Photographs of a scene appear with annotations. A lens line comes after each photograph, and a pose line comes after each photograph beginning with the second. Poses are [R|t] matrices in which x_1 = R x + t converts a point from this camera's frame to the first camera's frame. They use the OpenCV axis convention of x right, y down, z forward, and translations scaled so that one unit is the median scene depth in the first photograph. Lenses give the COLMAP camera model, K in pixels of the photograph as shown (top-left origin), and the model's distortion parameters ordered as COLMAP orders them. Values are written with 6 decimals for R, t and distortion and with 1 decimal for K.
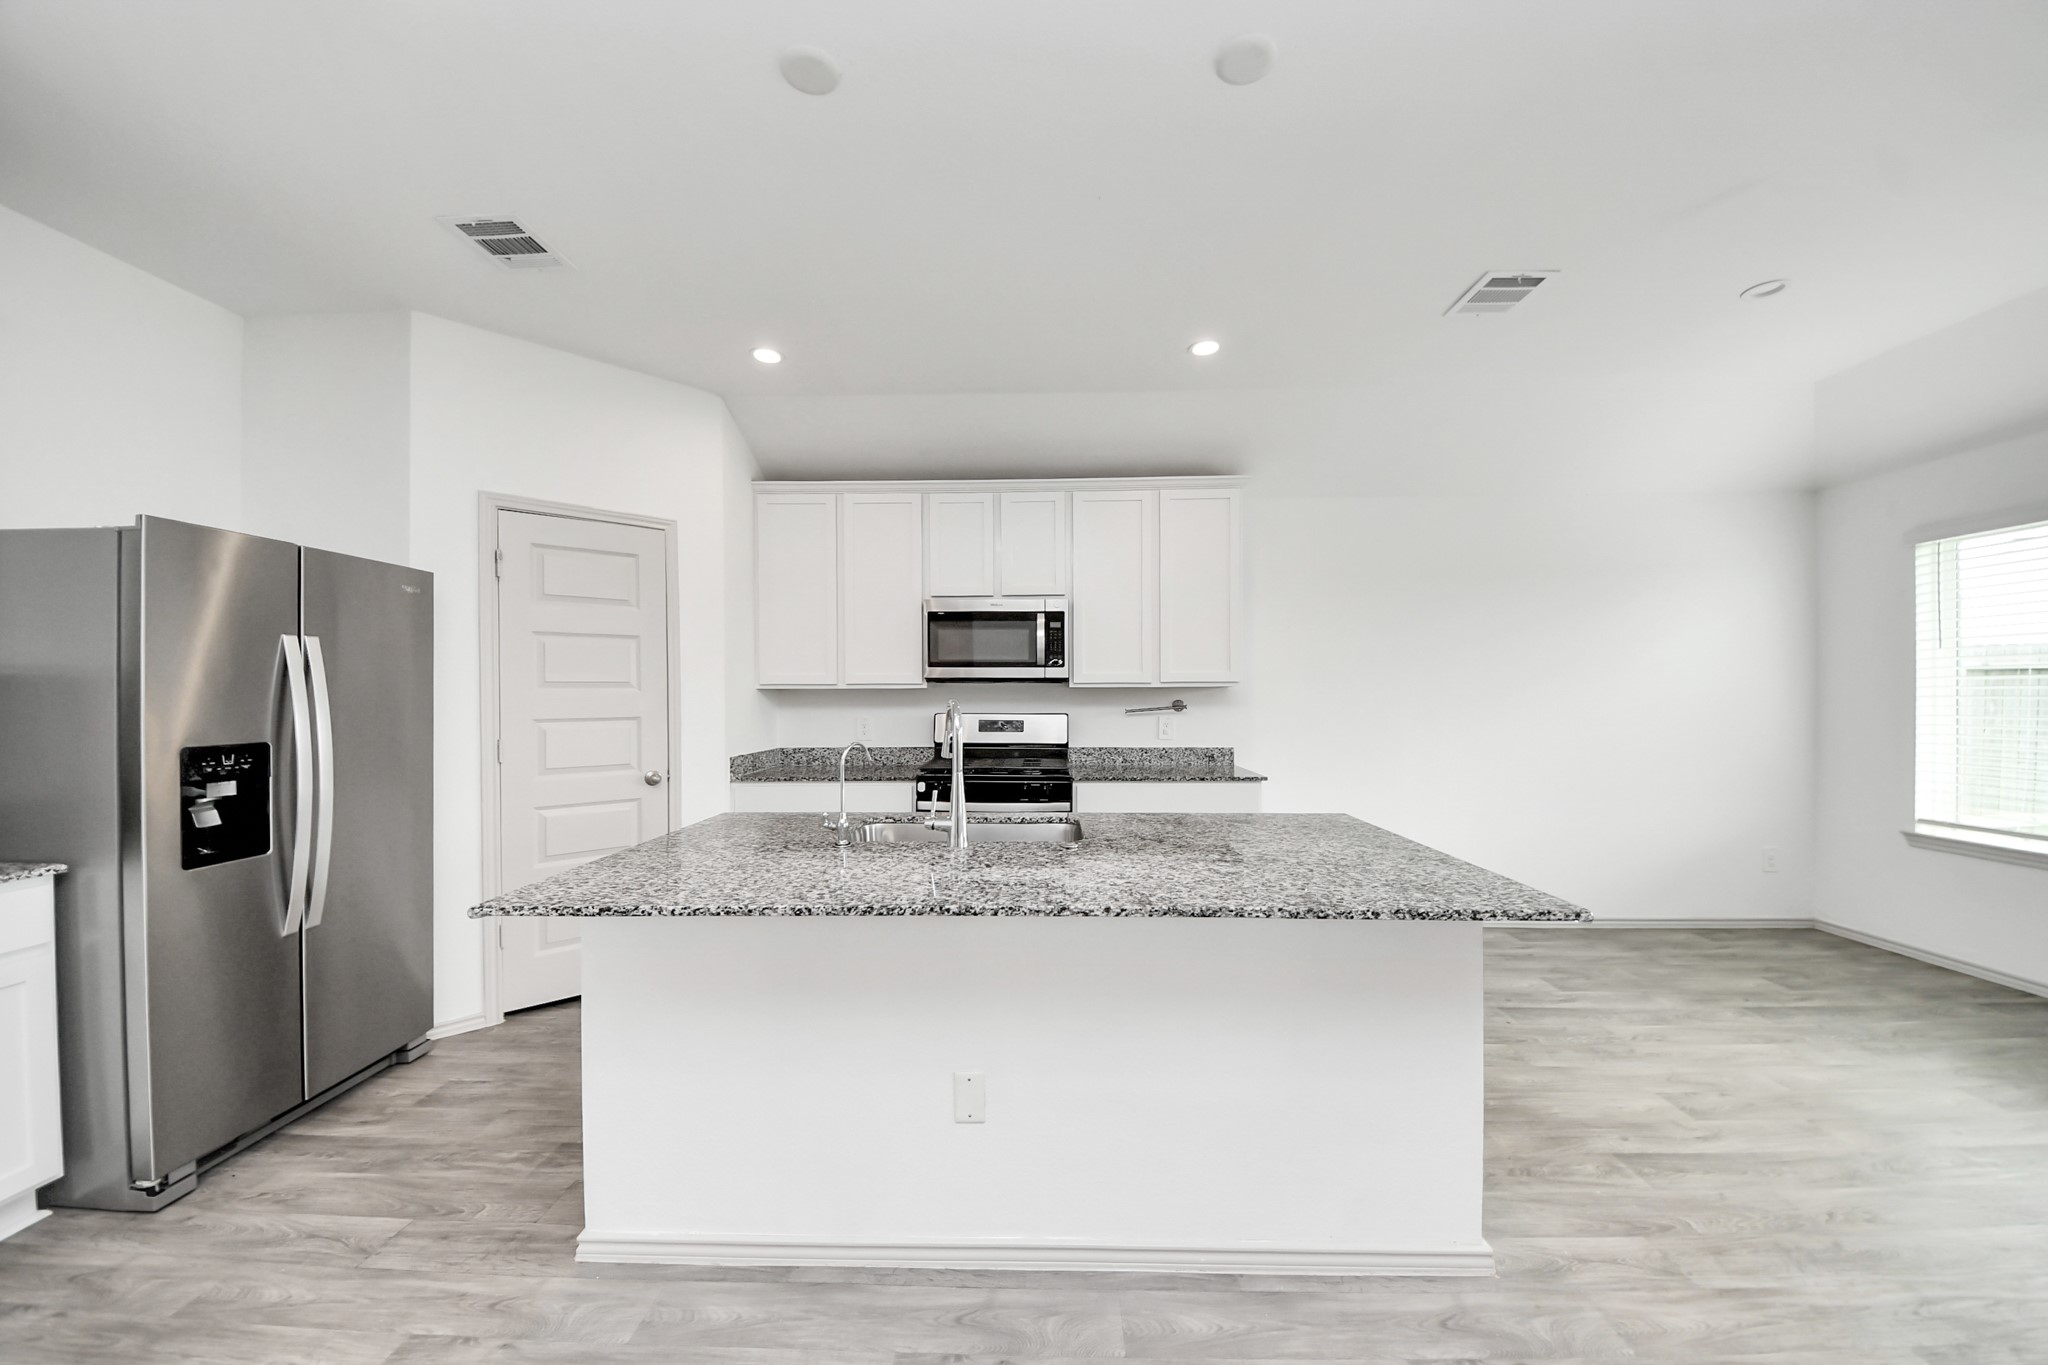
lens RADIAL K [[767.7, 0, 1038.0], [0, 767.7, 698.1], [0, 0, 1]] dist [0.003322, -0.000717]
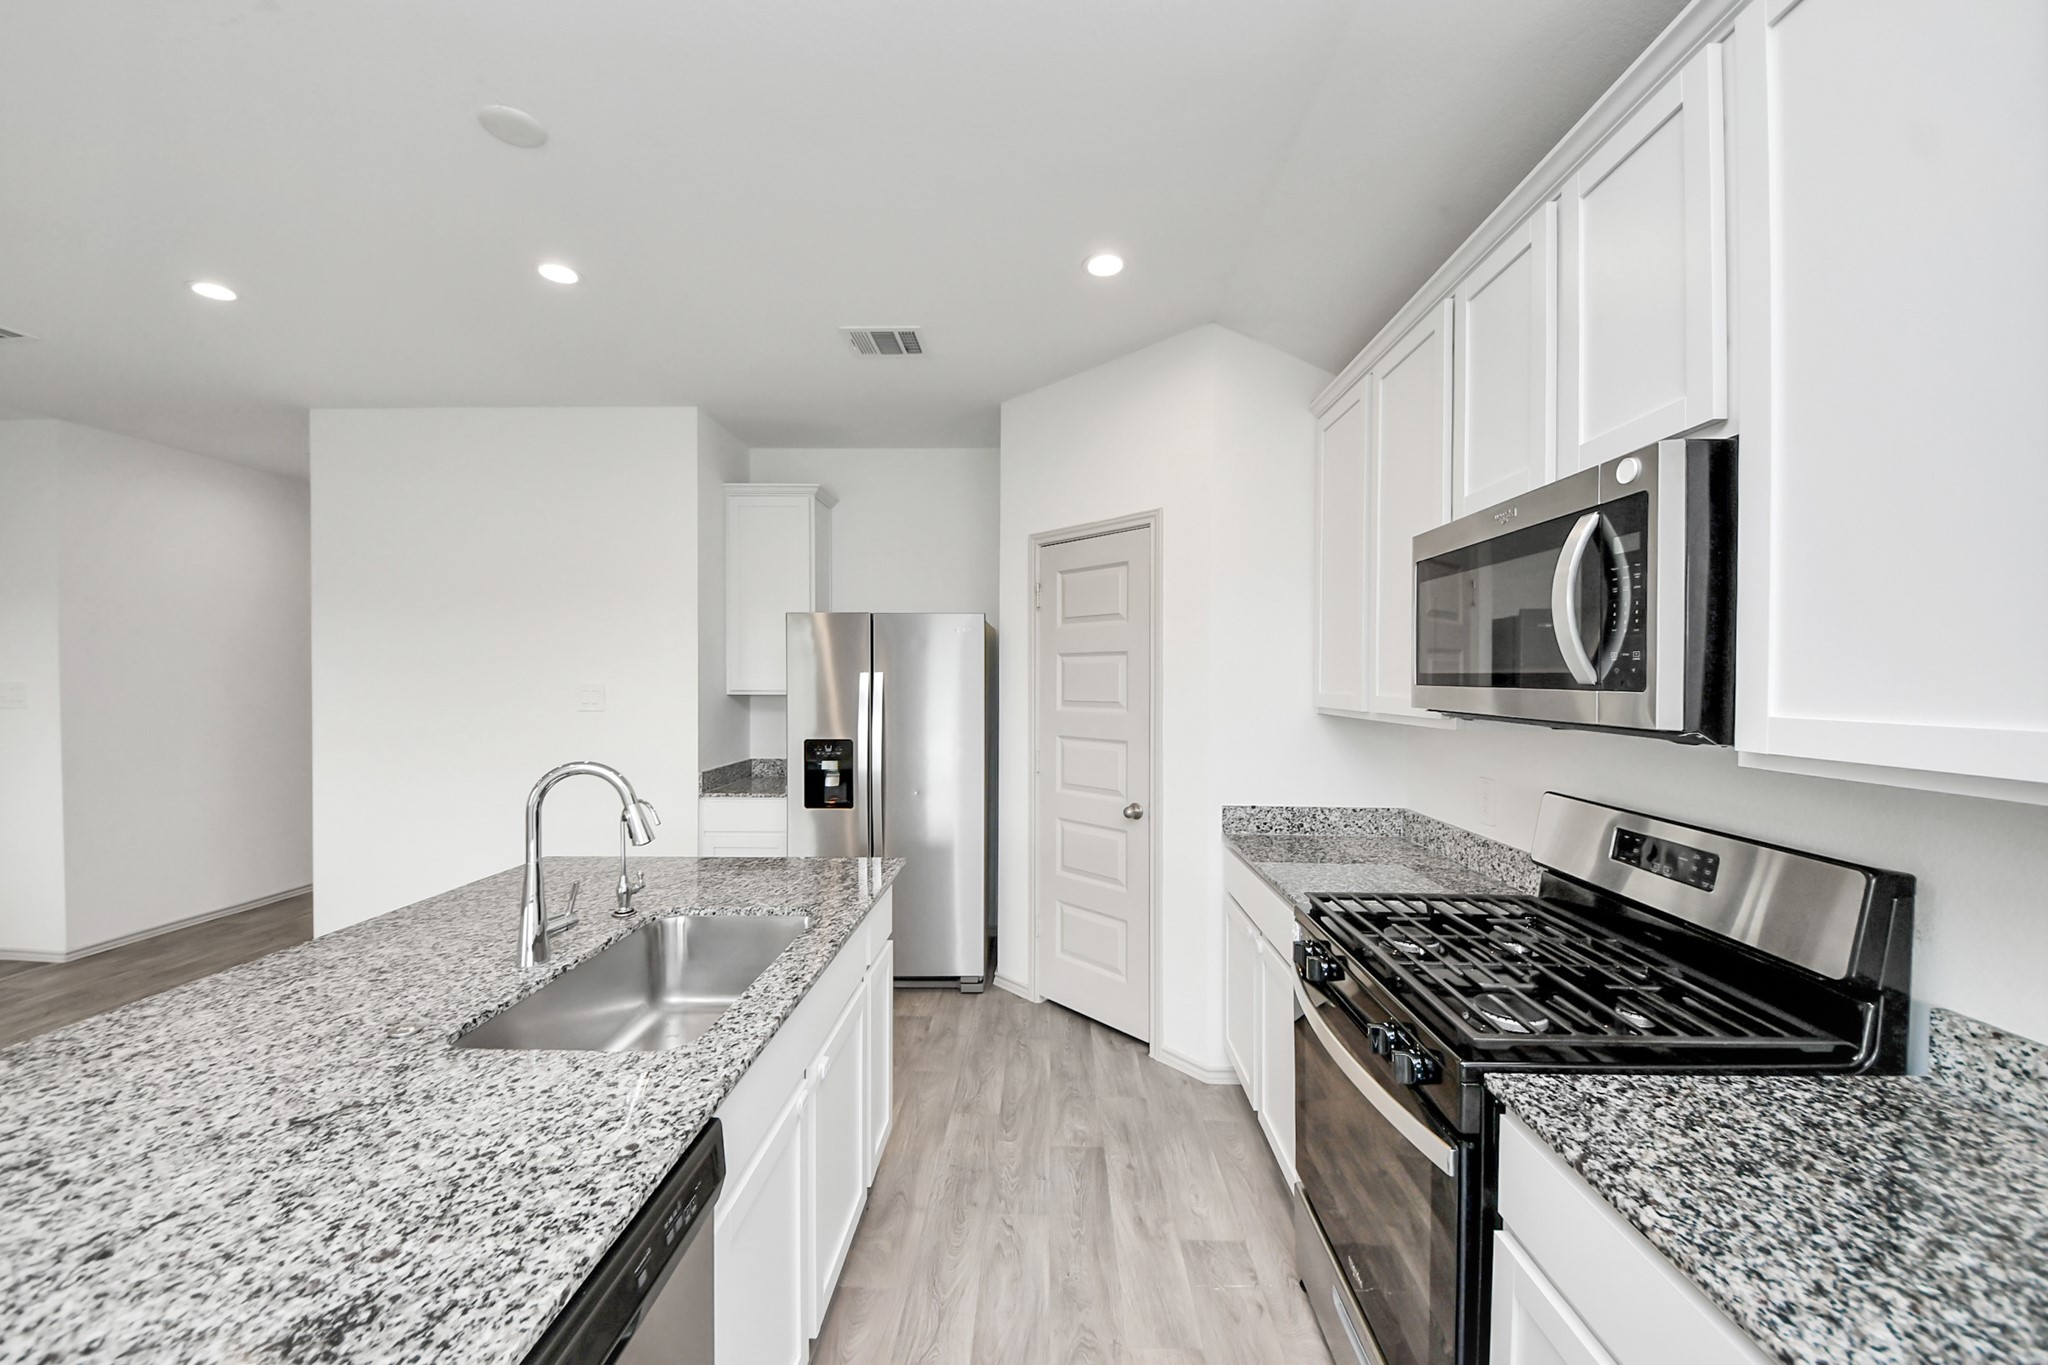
lens RADIAL K [[767.7, 0, 991.9], [0, 767.7, 665.0], [0, 0, 1]] dist [0.003322, -0.000717]
pose [[-0.041995, -0.000335, -0.999118, 0.349398], [0.001048, 0.999999, -0.000380, -0.057976], [0.999117, -0.001063, -0.041994, 0.796870]]
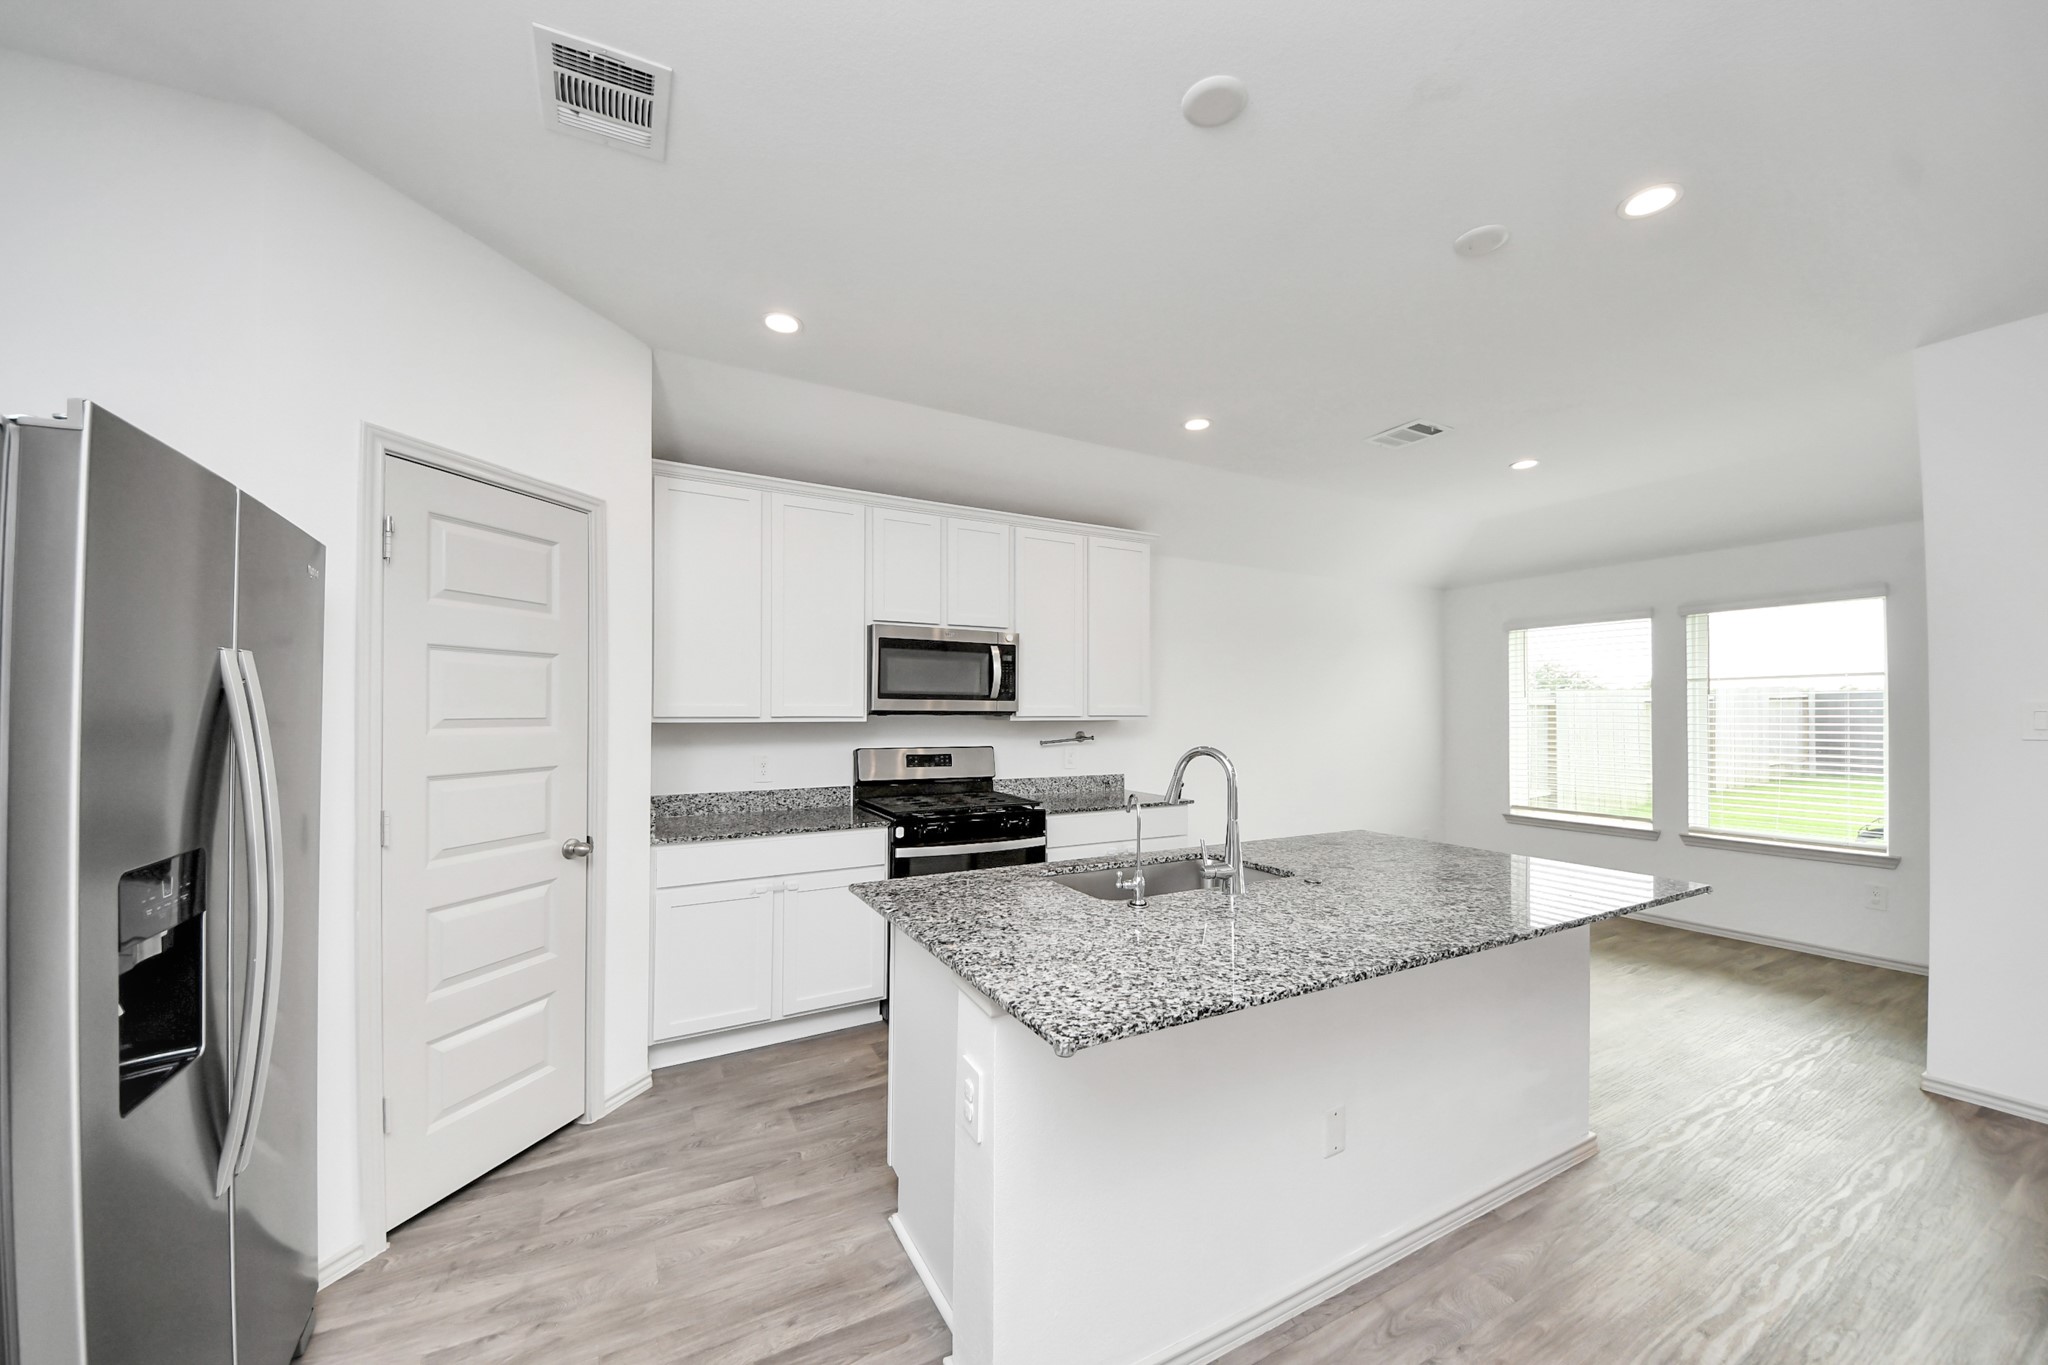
lens RADIAL K [[767.7, 0, 1036.8], [0, 767.7, 697.6], [0, 0, 1]] dist [0.003322, -0.000717]
pose [[0.860281, 0.014533, 0.509613, -0.455816], [-0.005358, 0.999796, -0.019467, -0.025671], [-0.509792, 0.014017, 0.860183, 0.129637]]
